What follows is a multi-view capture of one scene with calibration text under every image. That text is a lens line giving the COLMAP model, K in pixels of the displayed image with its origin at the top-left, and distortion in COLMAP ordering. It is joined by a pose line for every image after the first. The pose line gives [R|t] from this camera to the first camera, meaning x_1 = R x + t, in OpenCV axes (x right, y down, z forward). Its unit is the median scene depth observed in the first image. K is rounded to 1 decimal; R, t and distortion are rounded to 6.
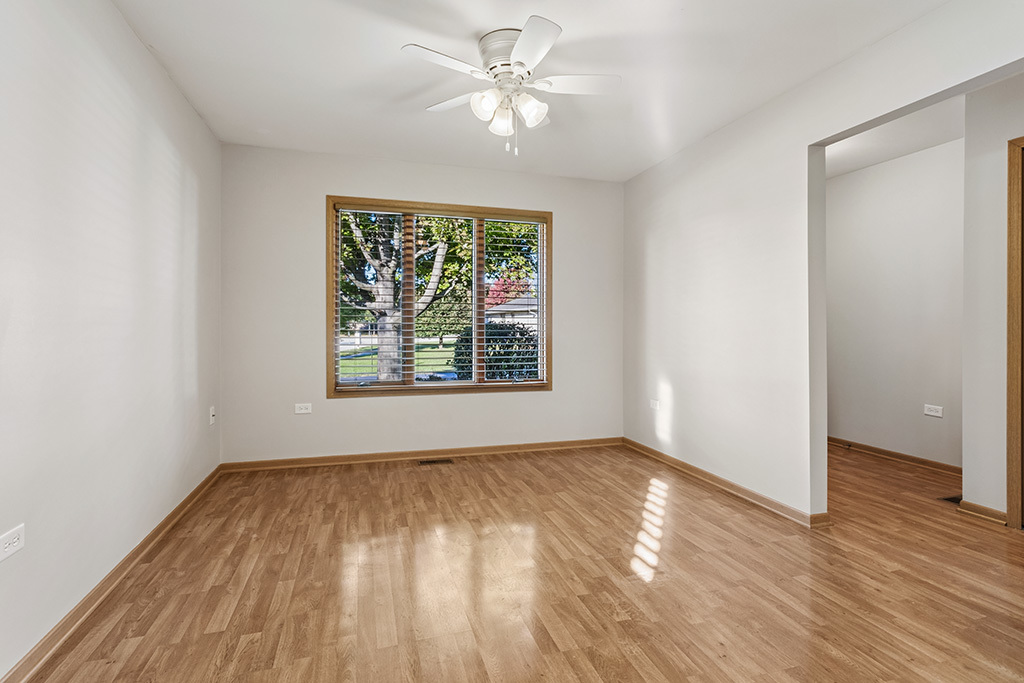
lens RADIAL K [[487.5, 0, 510.5], [0, 487.5, 324.6], [0, 0, 1]] dist [-0.001815, -0.000063]
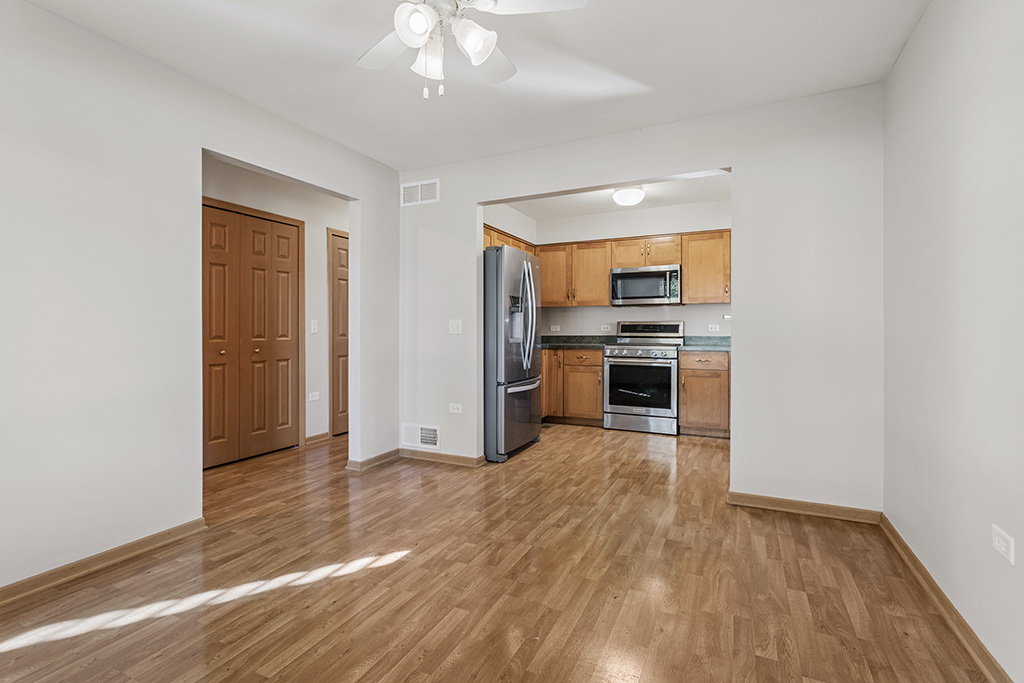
lens RADIAL K [[487.5, 0, 510.5], [0, 487.5, 324.6], [0, 0, 1]] dist [-0.001815, -0.000063]
pose [[-0.738467, 0.006694, 0.674257, -0.606048], [-0.000962, 0.999939, -0.010981, 0.009720], [-0.674289, -0.008758, -0.738415, 1.527279]]
